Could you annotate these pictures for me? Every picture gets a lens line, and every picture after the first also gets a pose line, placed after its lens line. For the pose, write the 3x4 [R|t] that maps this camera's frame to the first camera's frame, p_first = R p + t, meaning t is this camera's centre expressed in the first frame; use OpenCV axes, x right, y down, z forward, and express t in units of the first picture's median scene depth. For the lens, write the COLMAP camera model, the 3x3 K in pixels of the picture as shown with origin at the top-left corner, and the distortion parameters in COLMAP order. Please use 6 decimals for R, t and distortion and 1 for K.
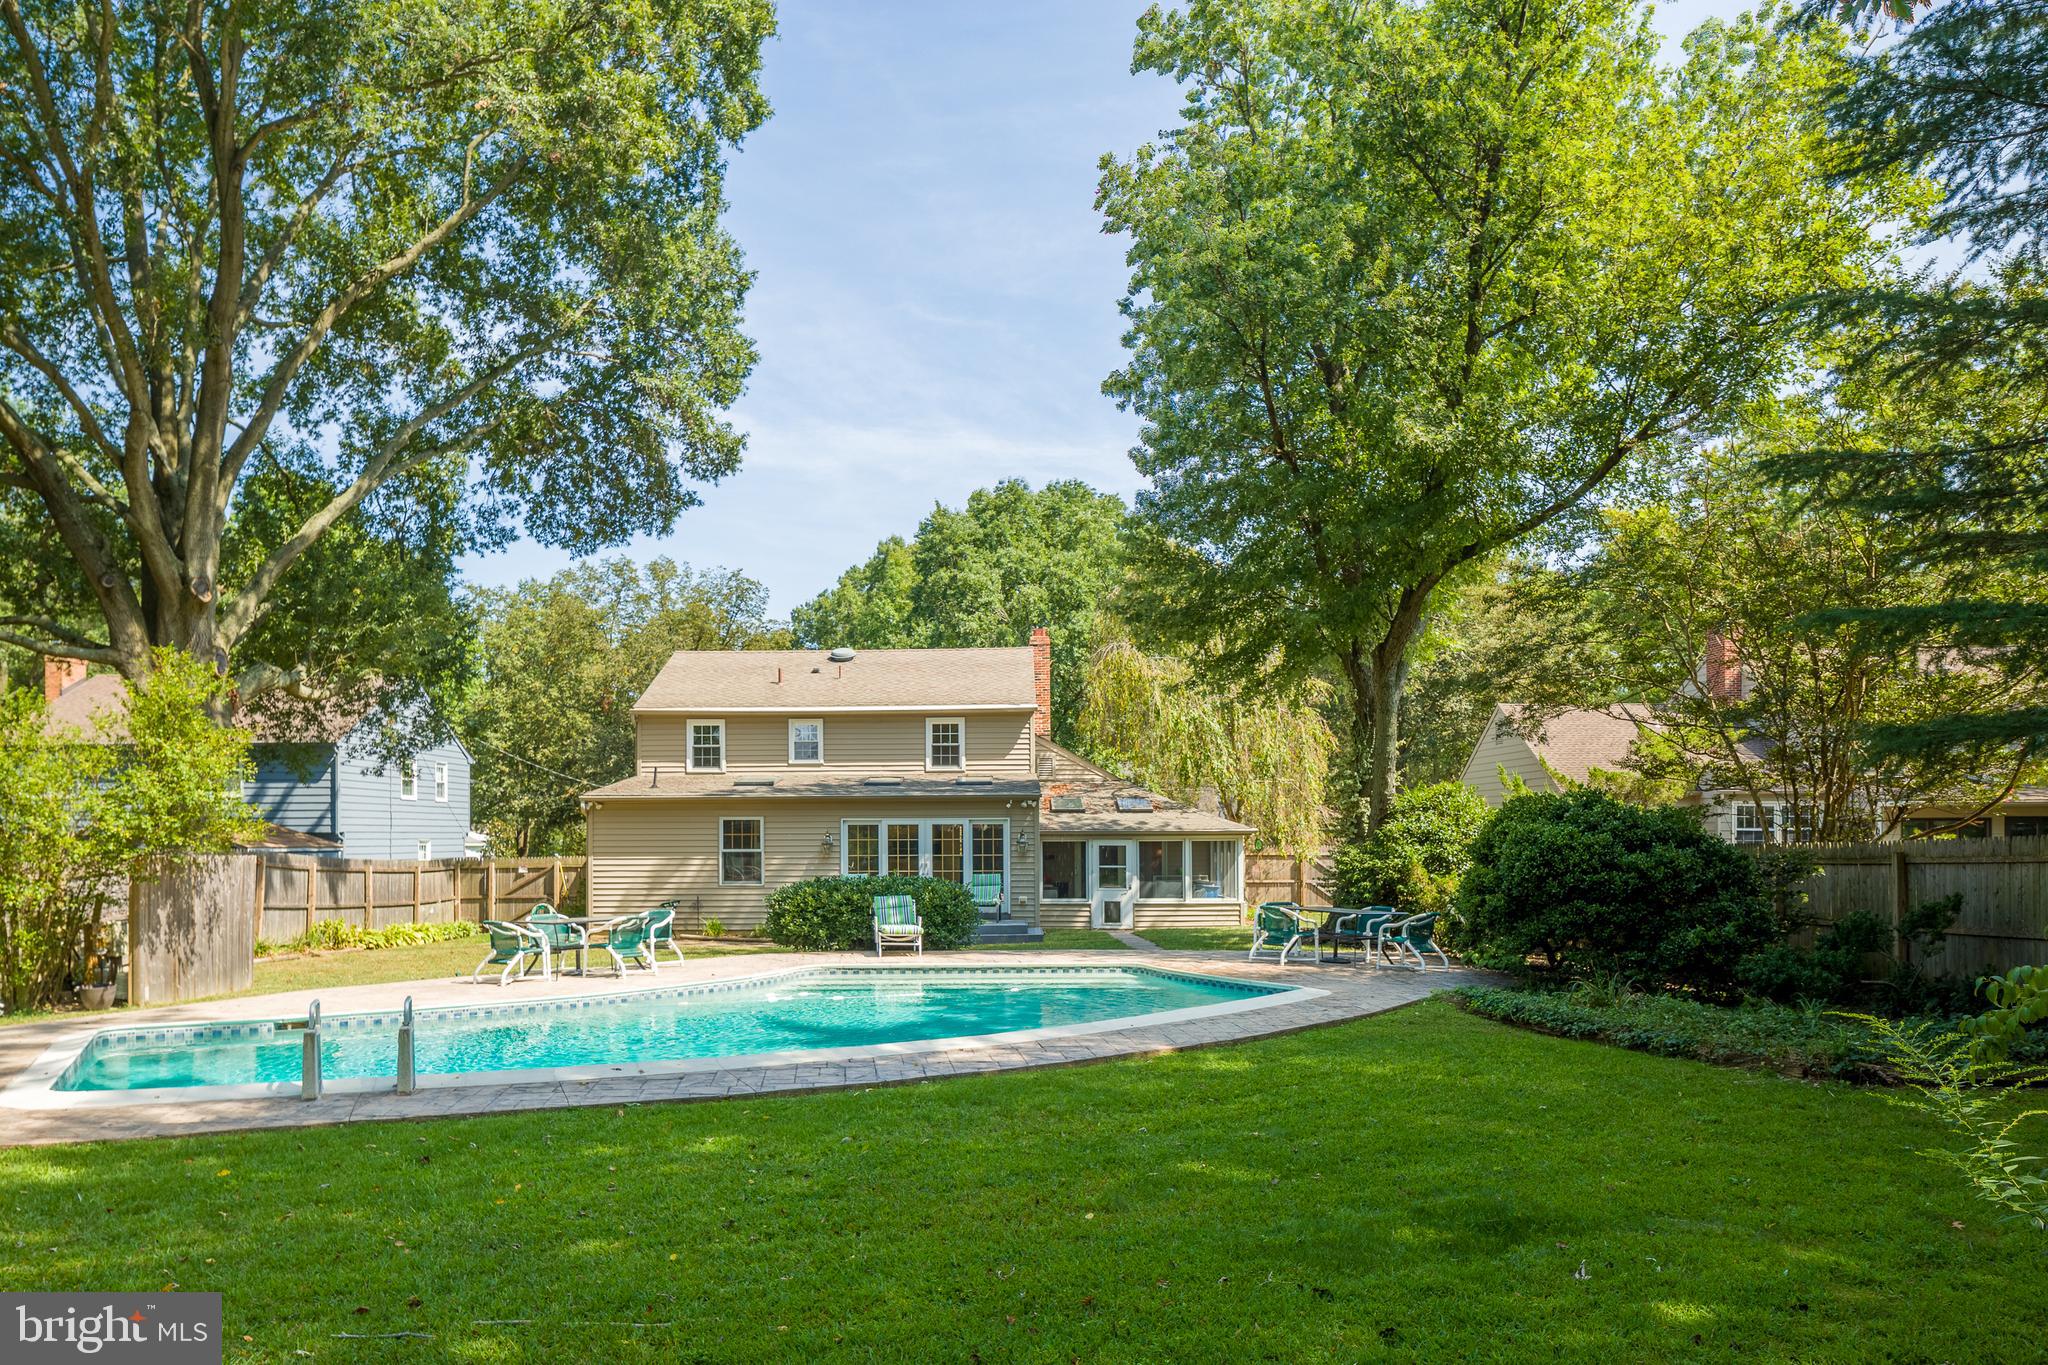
lens RADIAL K [[1455.7, 0, 1024.0], [0, 1455.7, 682.5], [0, 0, 1]] dist [0.000884, 0.000122]
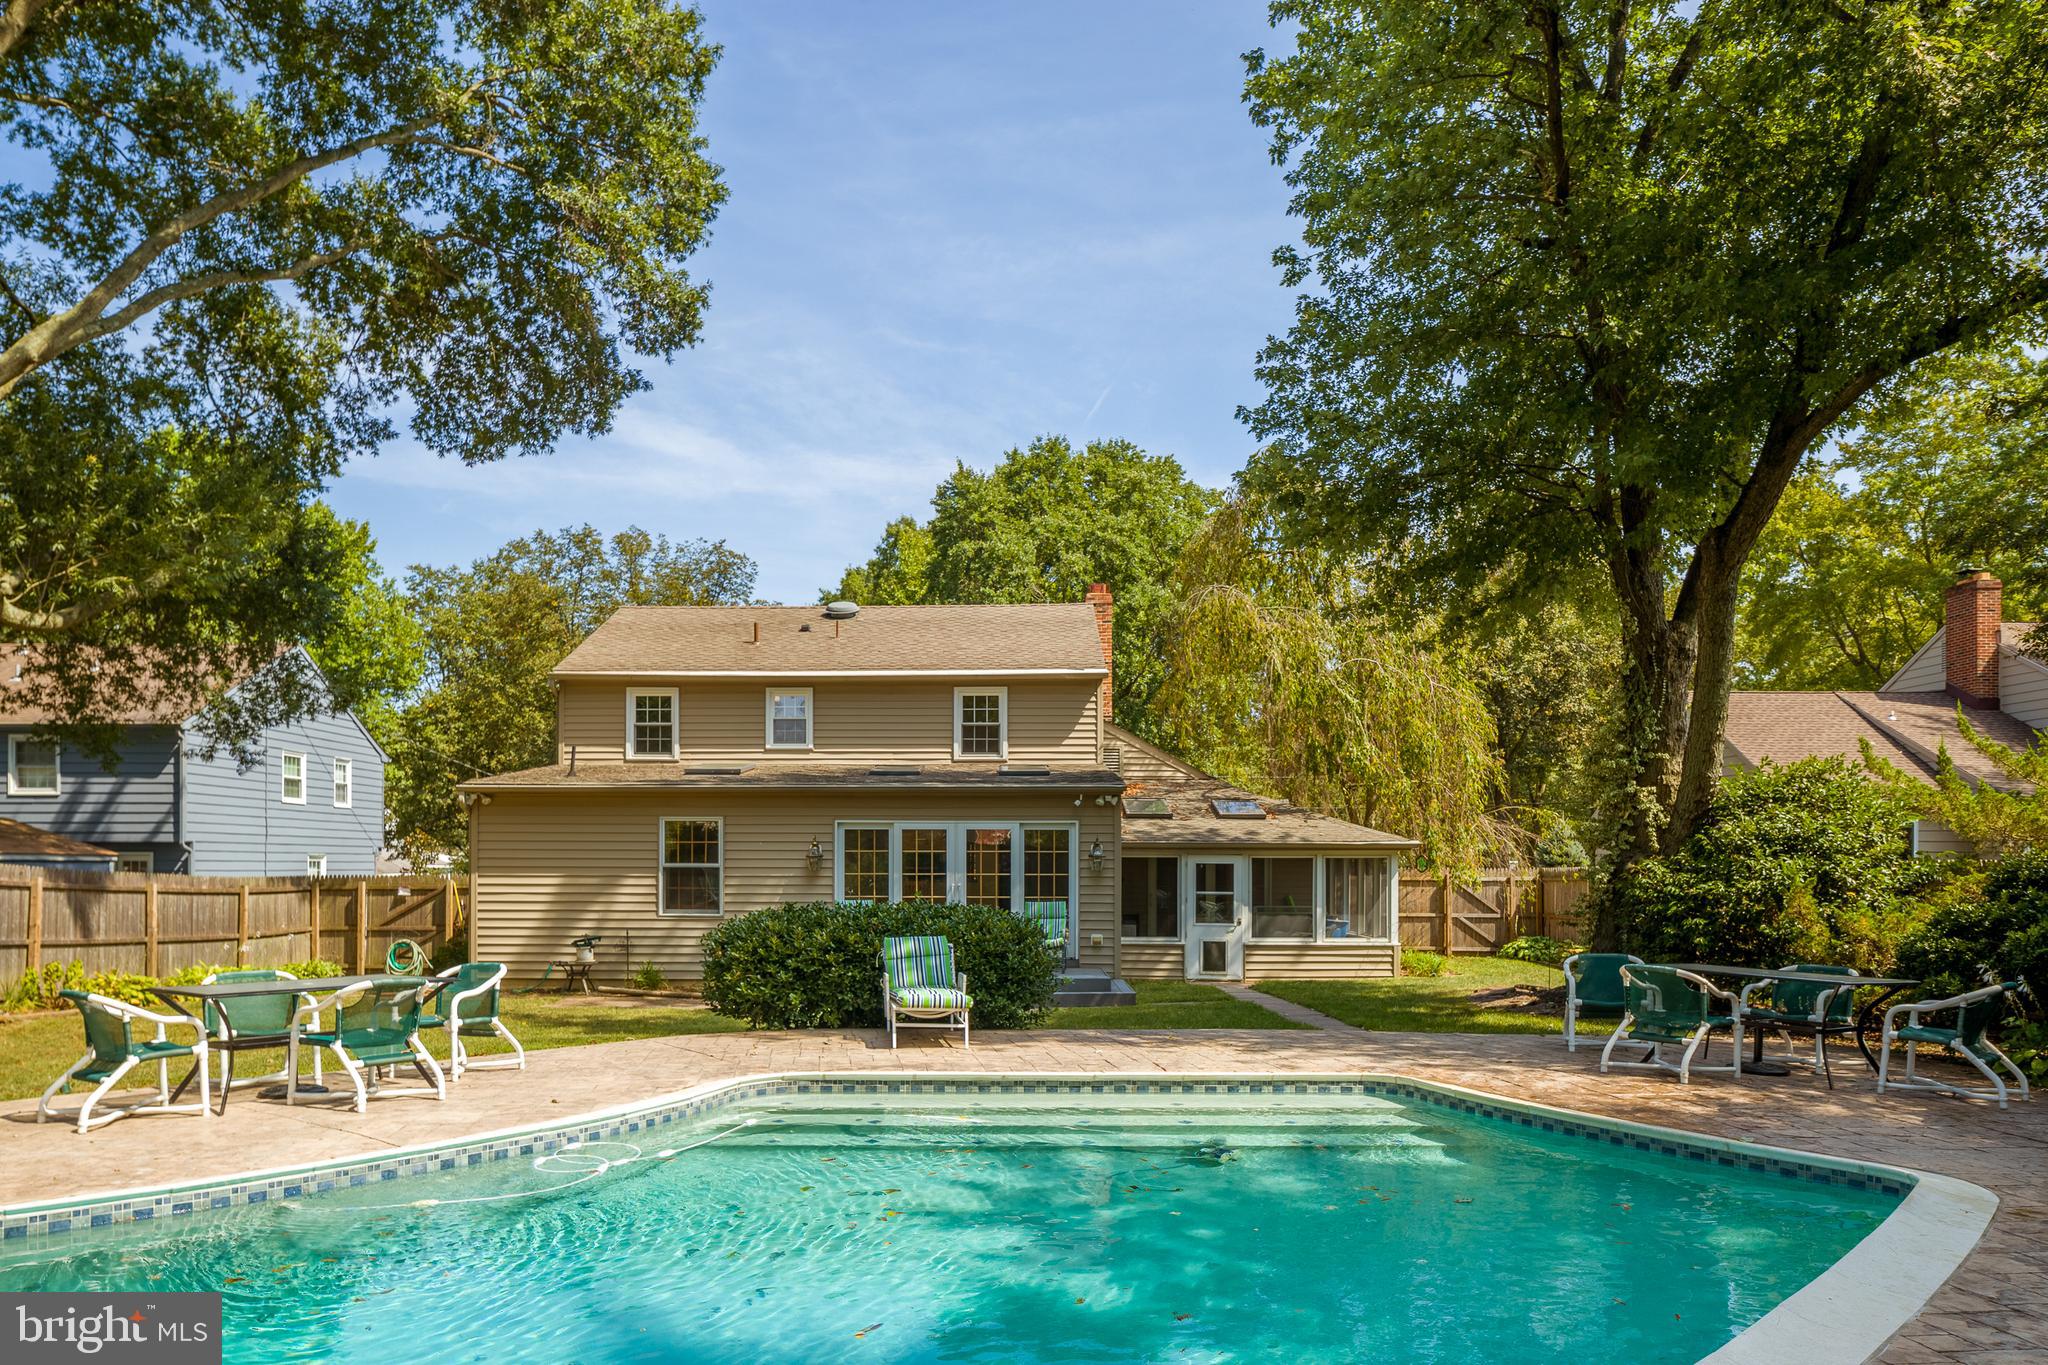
lens RADIAL K [[1420.9, 0, 1027.1], [0, 1420.9, 716.7], [0, 0, 1]] dist [-0.000750, -0.001161]
pose [[0.999975, 0.007085, 0.000015, -0.031132], [-0.007085, 0.999975, -0.000257, 0.039472], [-0.000017, 0.000257, 1.000000, 0.292383]]
